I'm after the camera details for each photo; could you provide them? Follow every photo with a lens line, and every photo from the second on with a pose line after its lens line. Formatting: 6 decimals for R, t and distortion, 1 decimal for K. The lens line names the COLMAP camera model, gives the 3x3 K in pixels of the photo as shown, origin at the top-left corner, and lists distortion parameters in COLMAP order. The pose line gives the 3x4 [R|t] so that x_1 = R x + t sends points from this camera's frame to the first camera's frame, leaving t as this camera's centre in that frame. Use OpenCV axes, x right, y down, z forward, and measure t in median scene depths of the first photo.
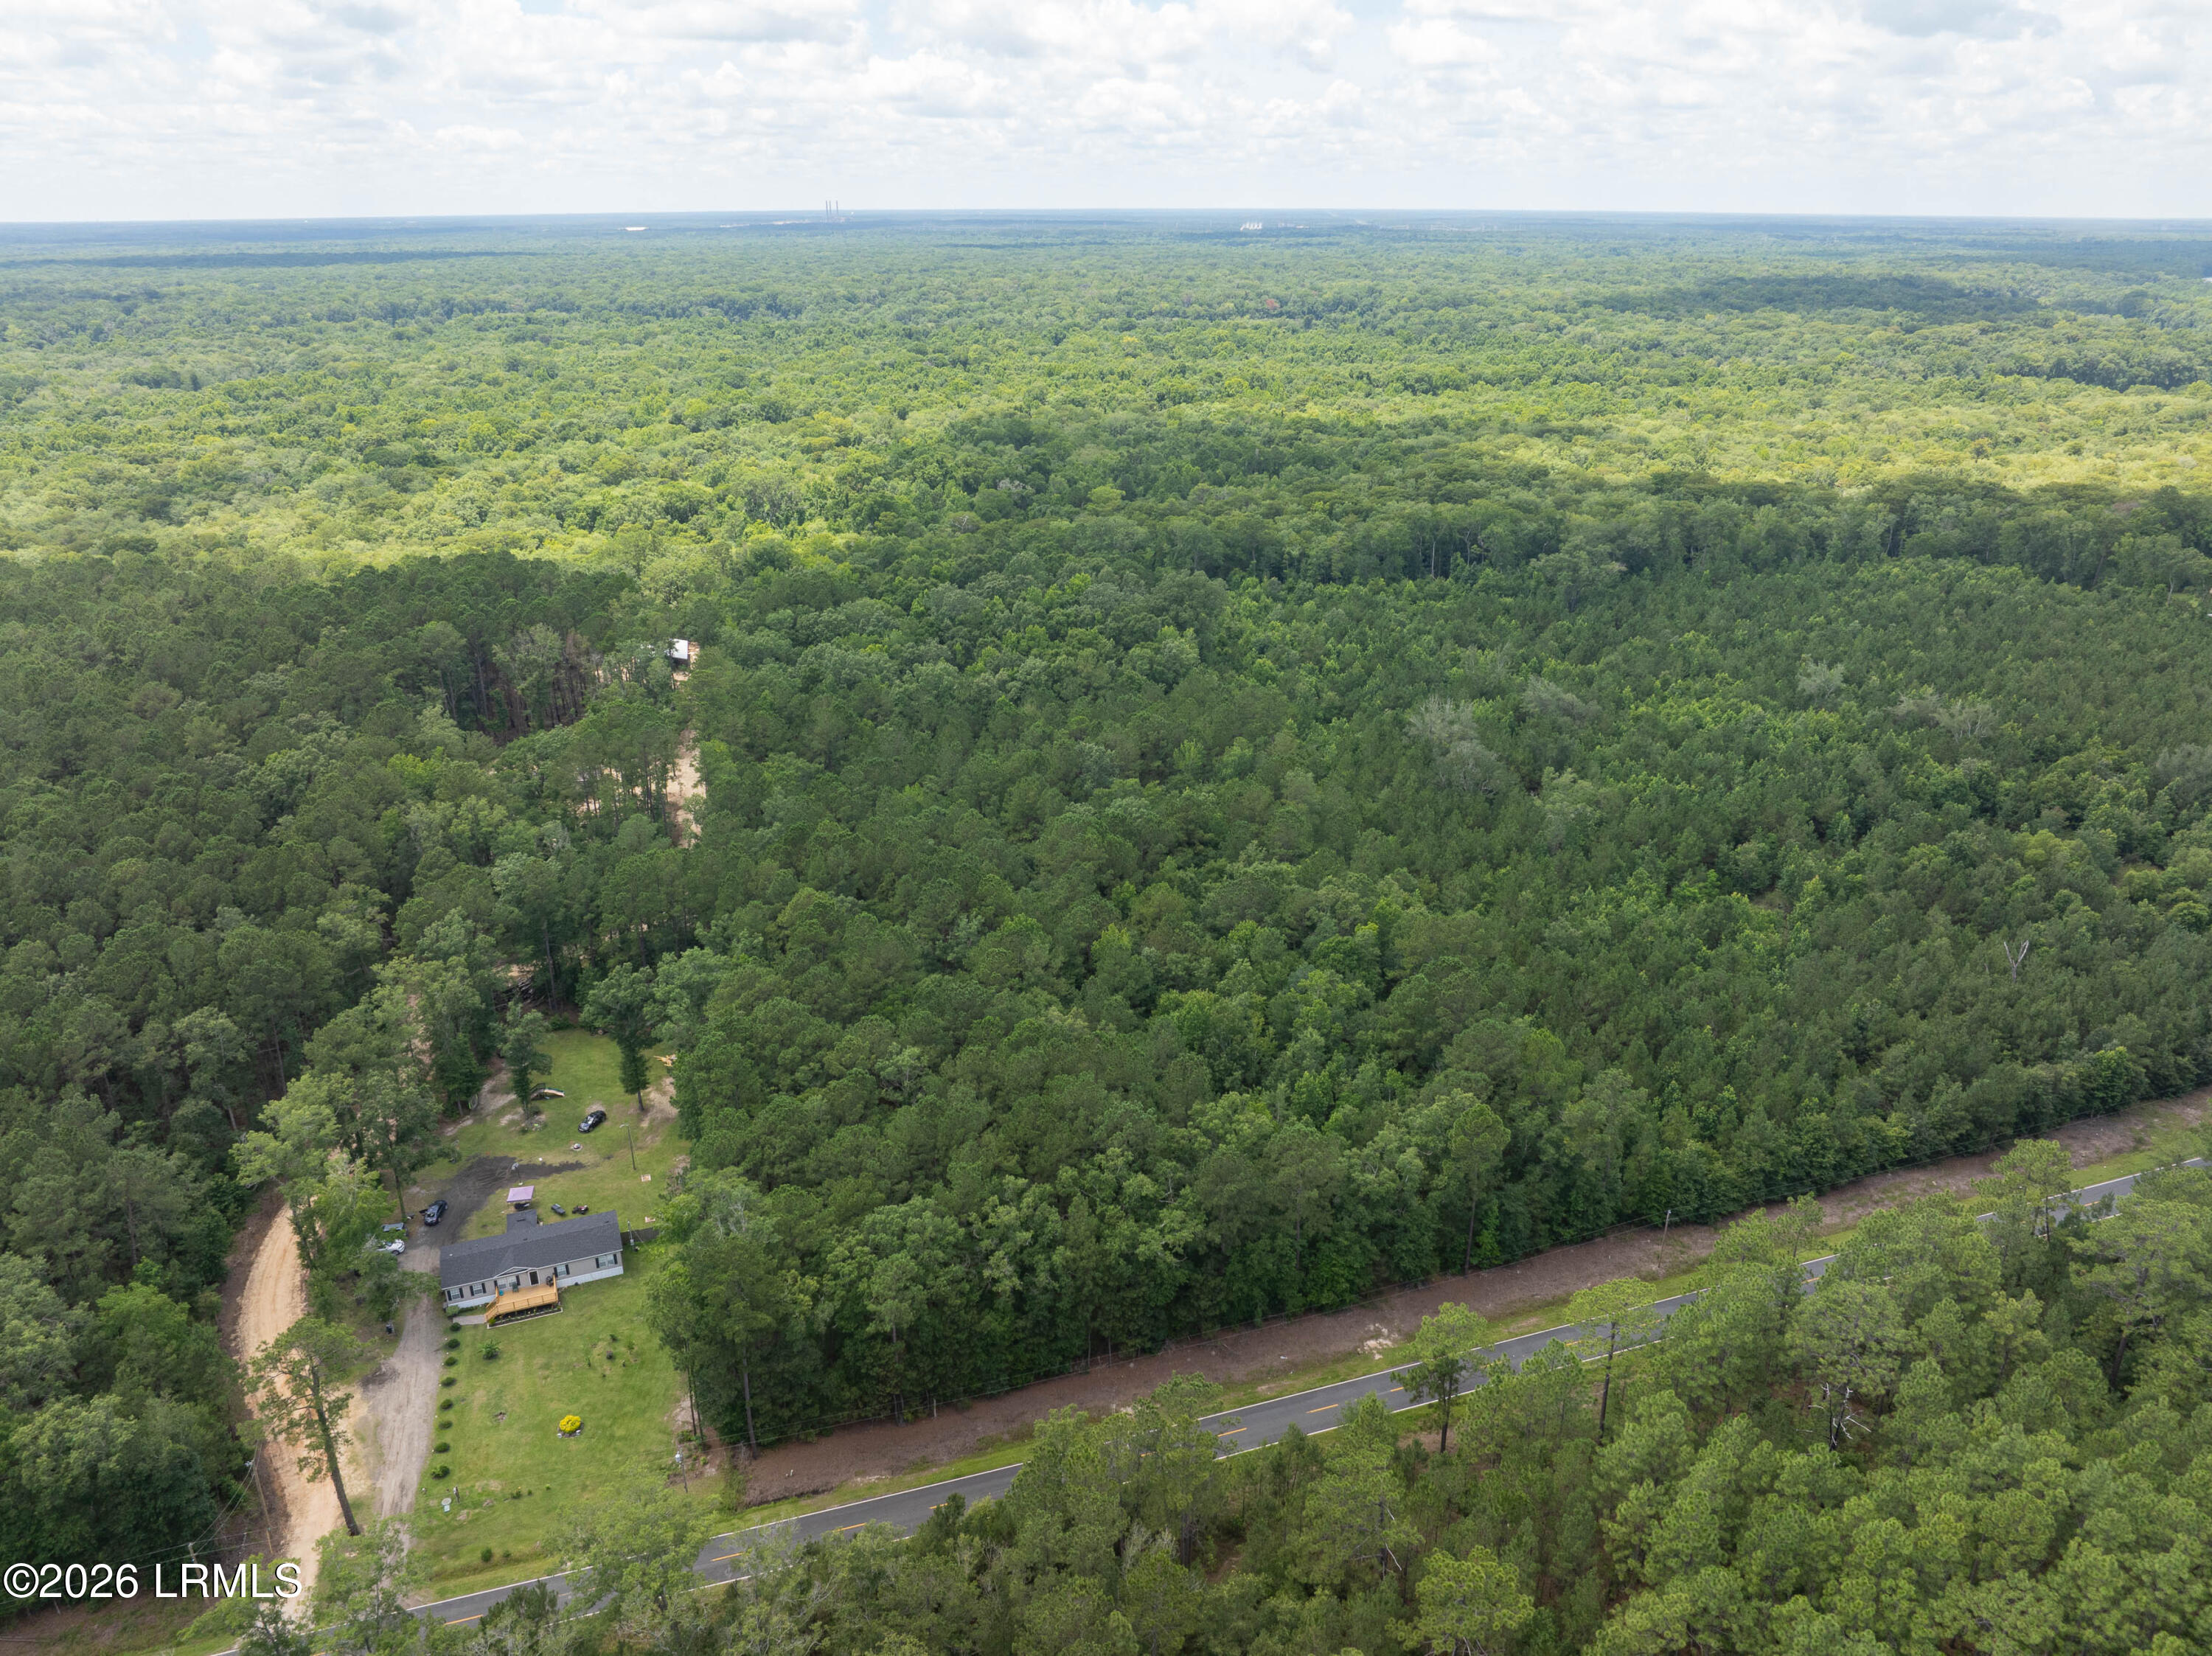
lens RADIAL K [[1557.1, 0, 1108.9], [0, 1557.1, 782.6], [0, 0, 1]] dist [-0.056171, 0.026298]
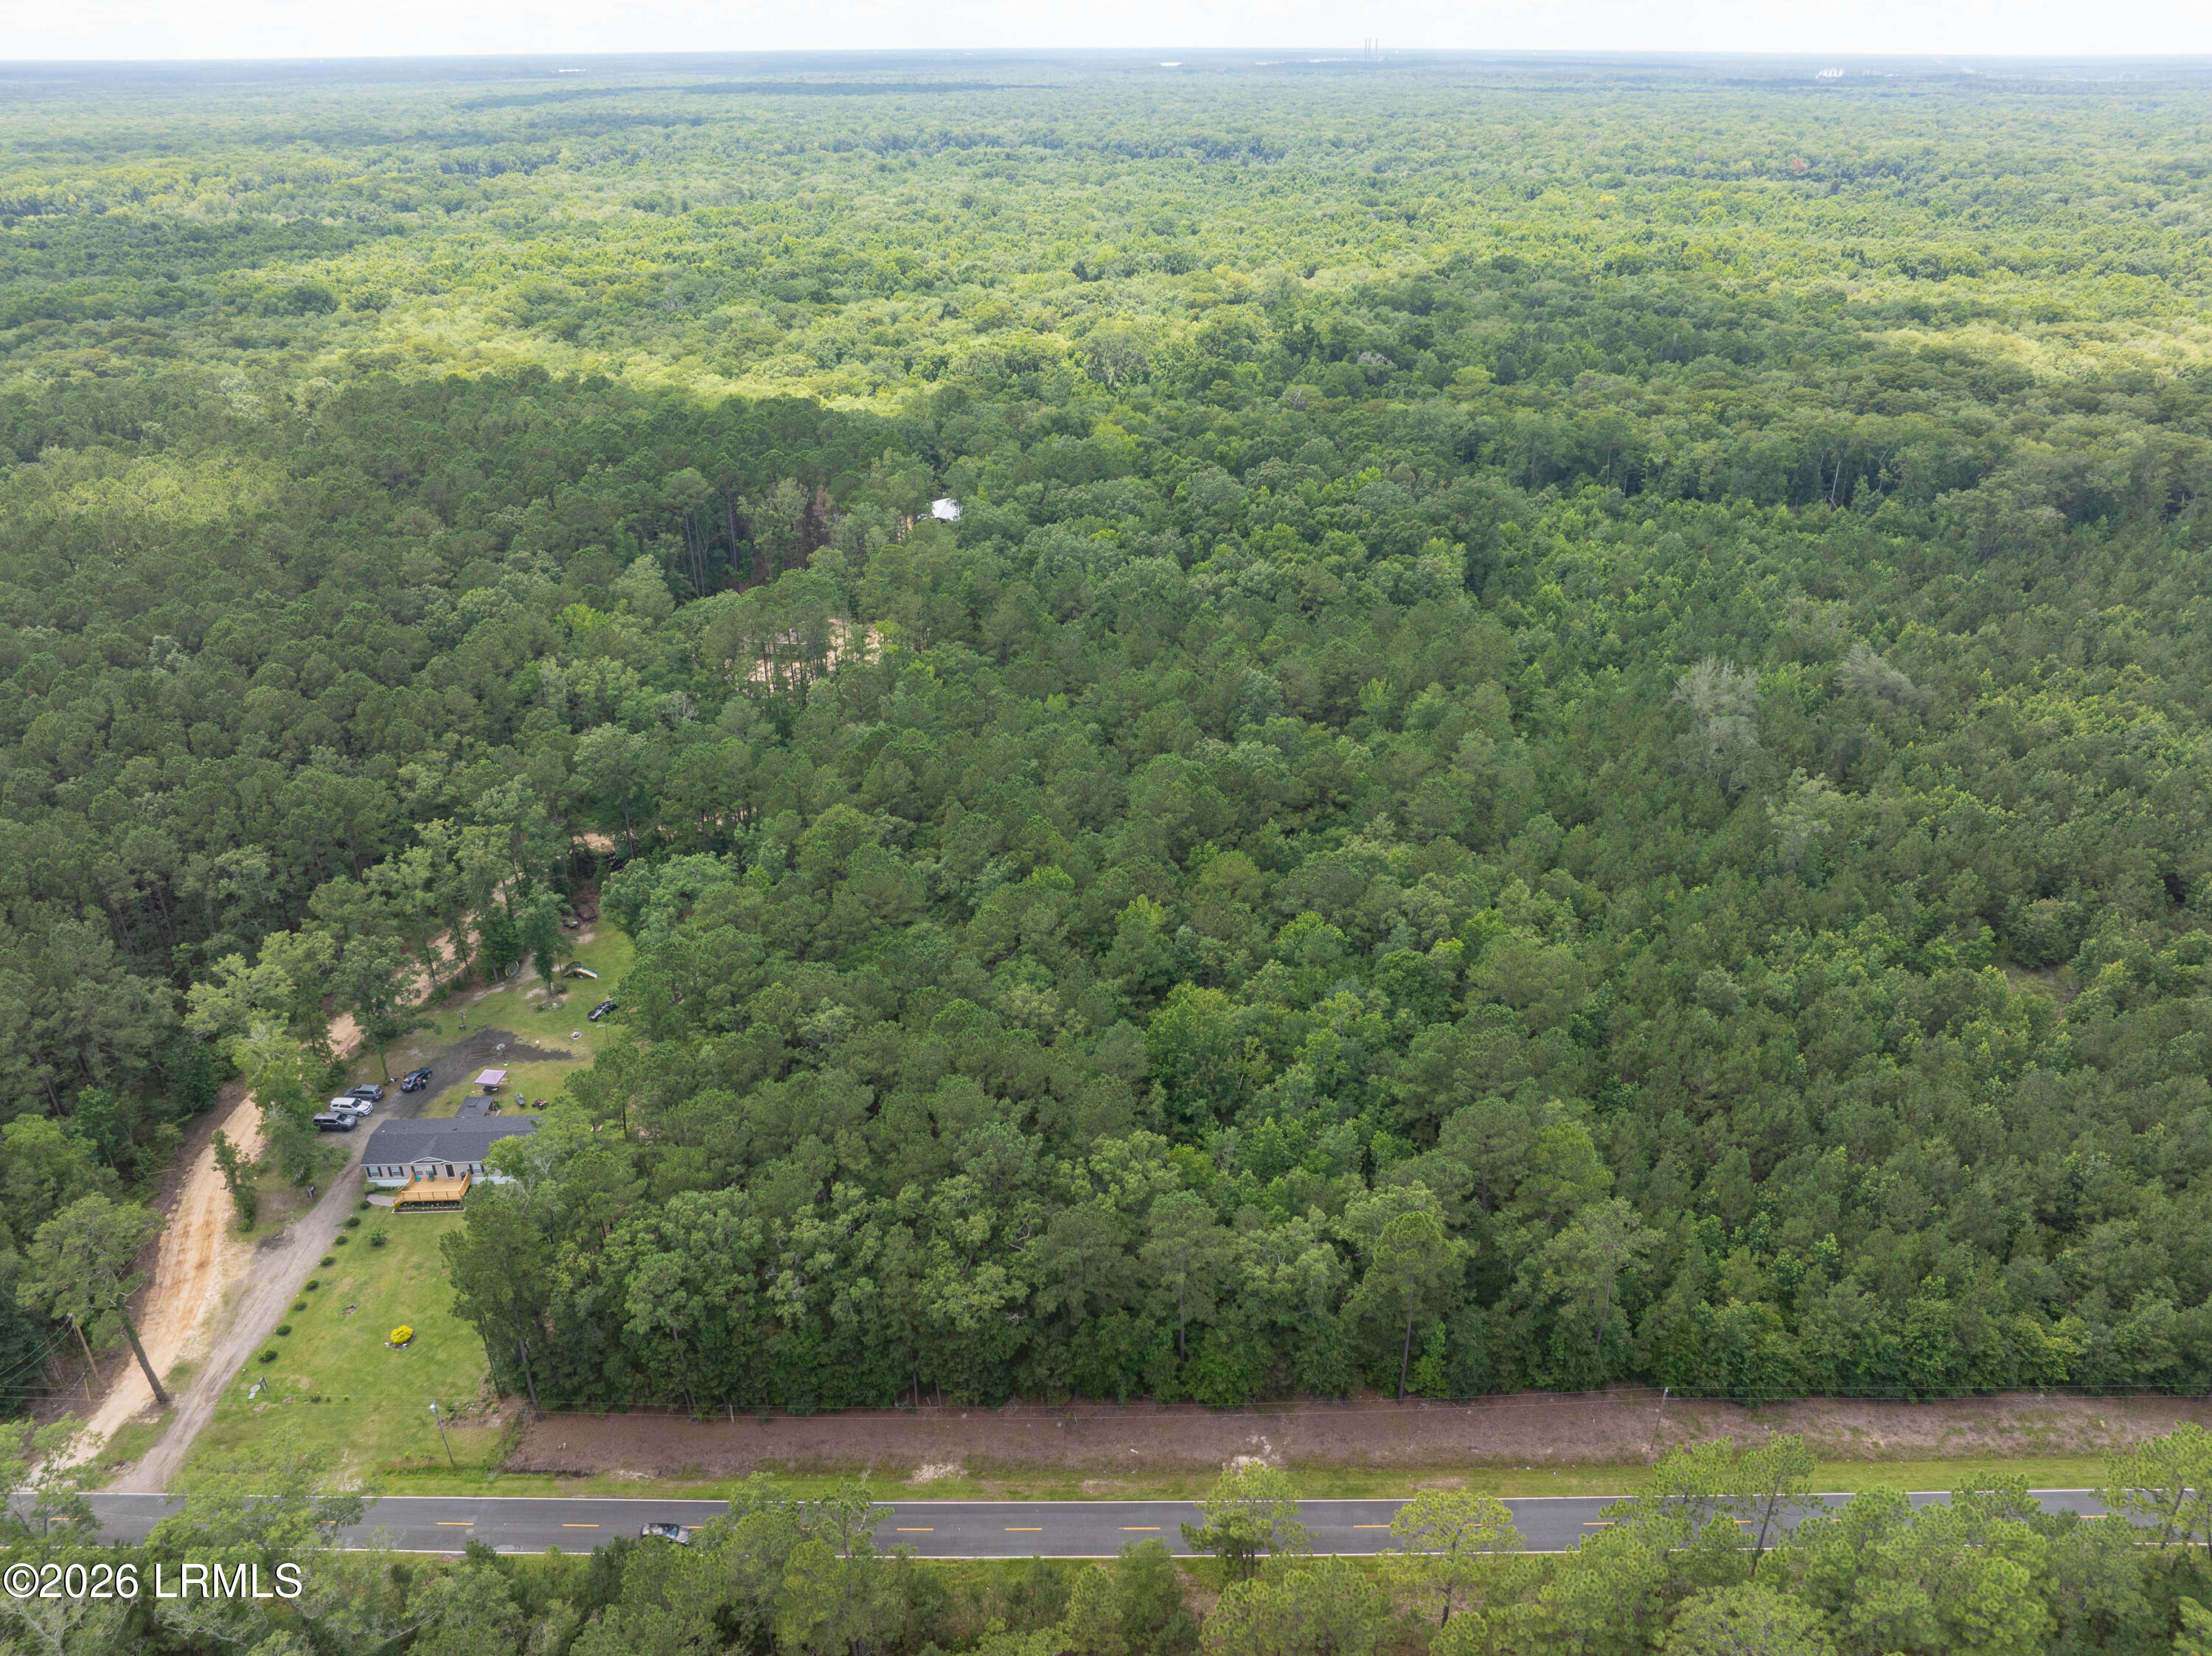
lens RADIAL K [[1557.1, 0, 1120.3], [0, 1557.1, 789.2], [0, 0, 1]] dist [-0.056171, 0.026298]
pose [[0.949369, 0.137744, -0.282357, 0.096051], [-0.110501, 0.987735, 0.110315, -0.026392], [0.294089, -0.073529, 0.952945, 0.069200]]
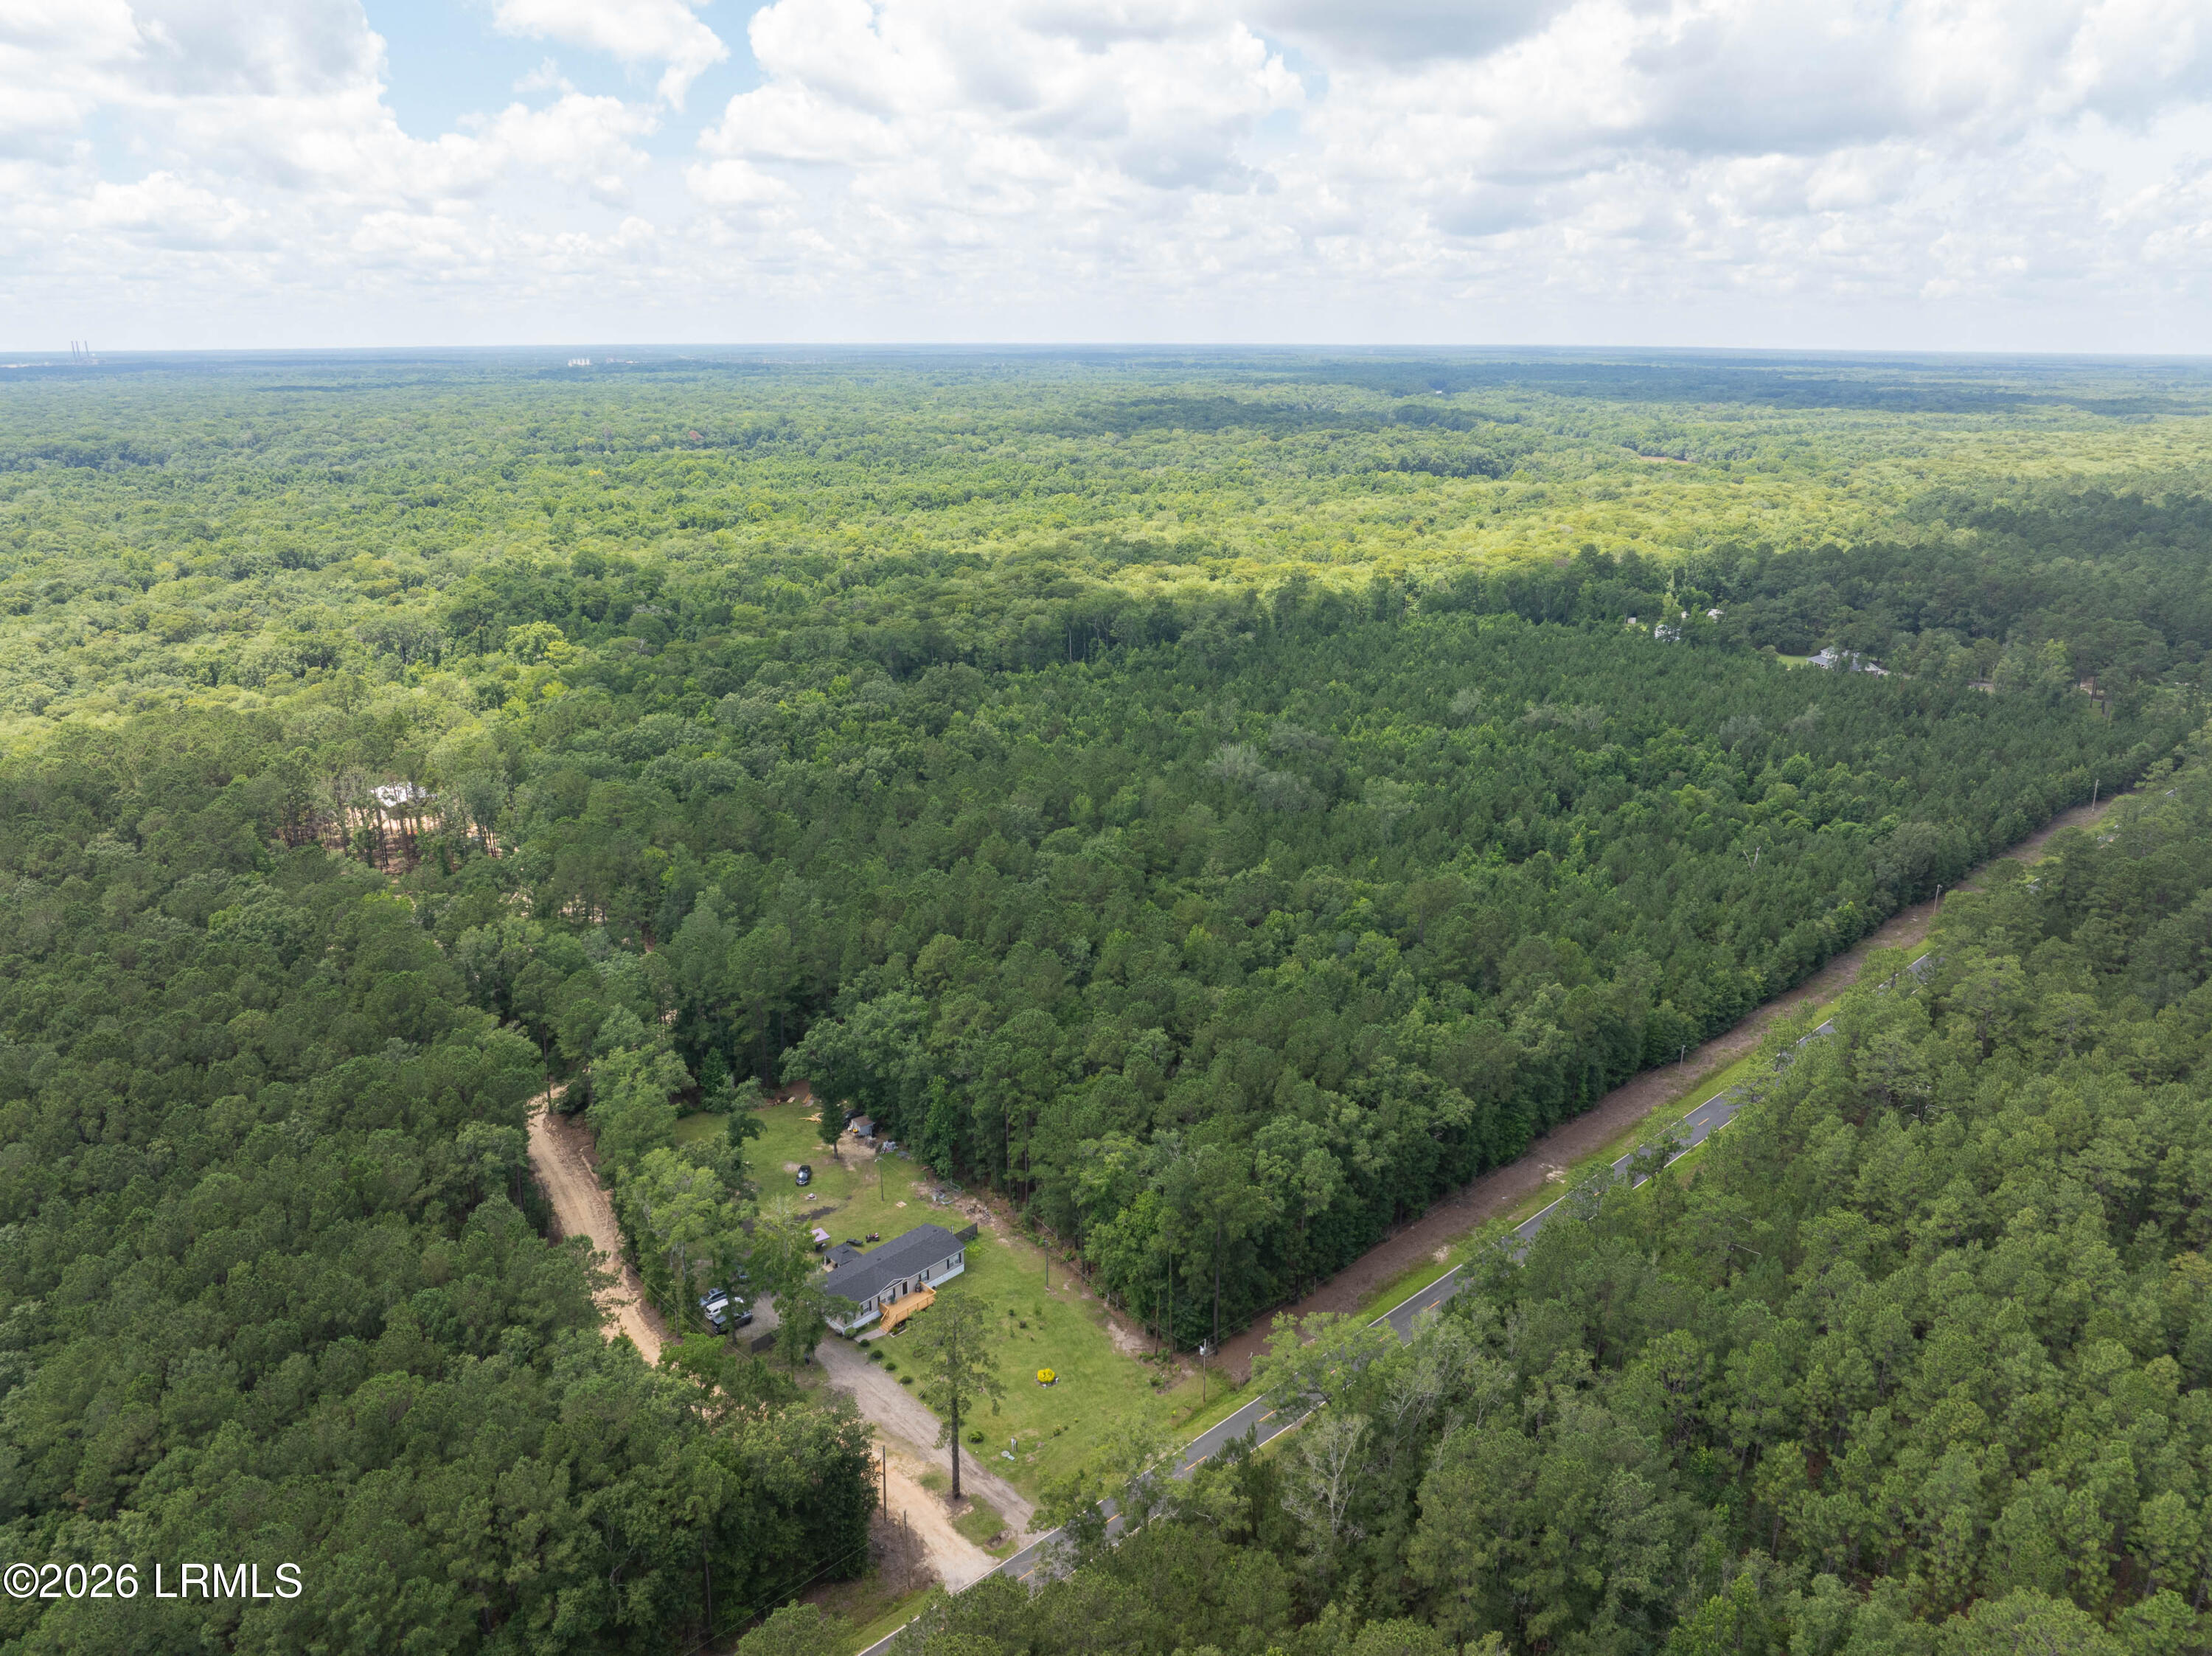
lens RADIAL K [[1557.1, 0, 1100.5], [0, 1557.1, 812.8], [0, 0, 1]] dist [-0.056171, 0.026298]
pose [[0.913819, -0.117389, 0.388786, -0.217120], [0.140827, 0.989509, -0.032235, 0.014418], [-0.380924, 0.084209, 0.920764, -0.032847]]
